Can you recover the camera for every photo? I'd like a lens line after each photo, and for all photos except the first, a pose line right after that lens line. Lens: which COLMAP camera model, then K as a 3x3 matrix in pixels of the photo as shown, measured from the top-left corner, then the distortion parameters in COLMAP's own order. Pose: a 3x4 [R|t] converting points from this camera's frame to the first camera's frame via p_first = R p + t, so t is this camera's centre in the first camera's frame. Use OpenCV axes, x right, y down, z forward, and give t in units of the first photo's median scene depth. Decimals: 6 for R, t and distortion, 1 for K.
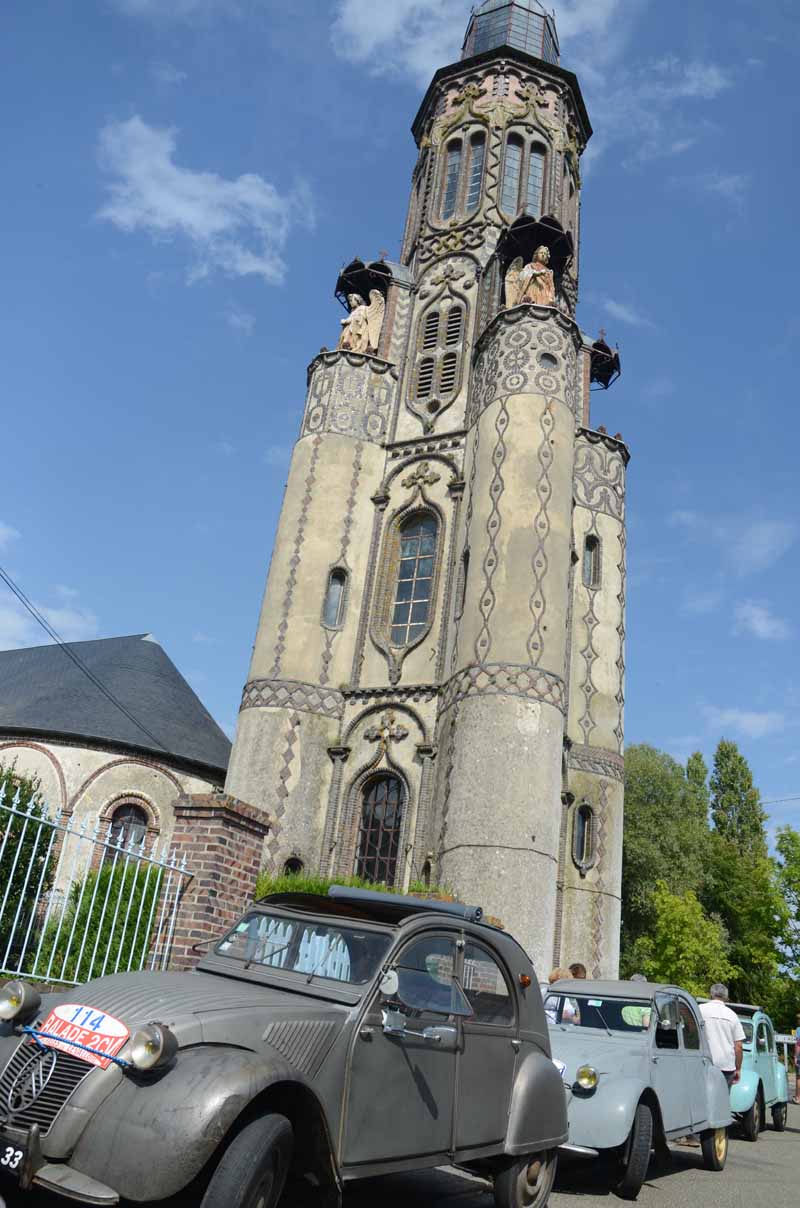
lens RADIAL K [[915.0, 0, 400.0], [0, 915.0, 604.0], [0, 0, 1]] dist [-0.137826, 0.004536]
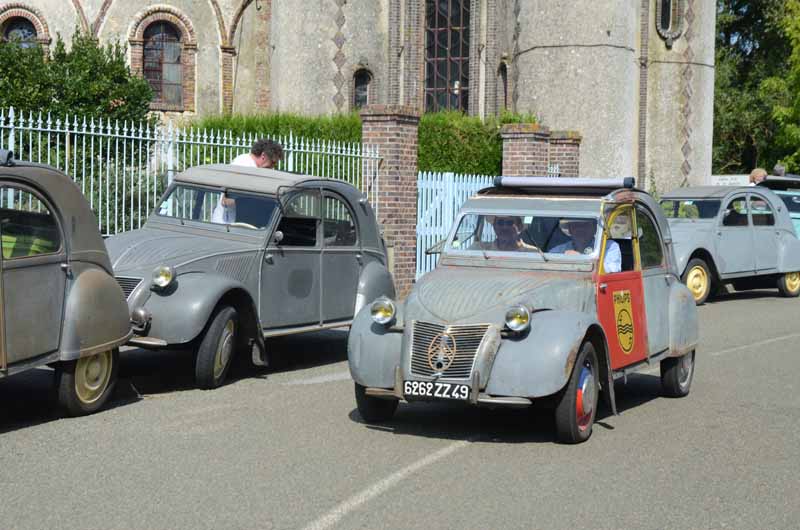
lens RADIAL K [[1641.7, 0, 400.0], [0, 1641.7, 265.0], [0, 0, 1]] dist [0.063821, 0.163026]
pose [[0.994922, -0.098431, -0.020996, -0.059554], [0.096957, 0.881409, 0.462296, -0.329409], [-0.026998, -0.461985, 0.886477, -0.629220]]
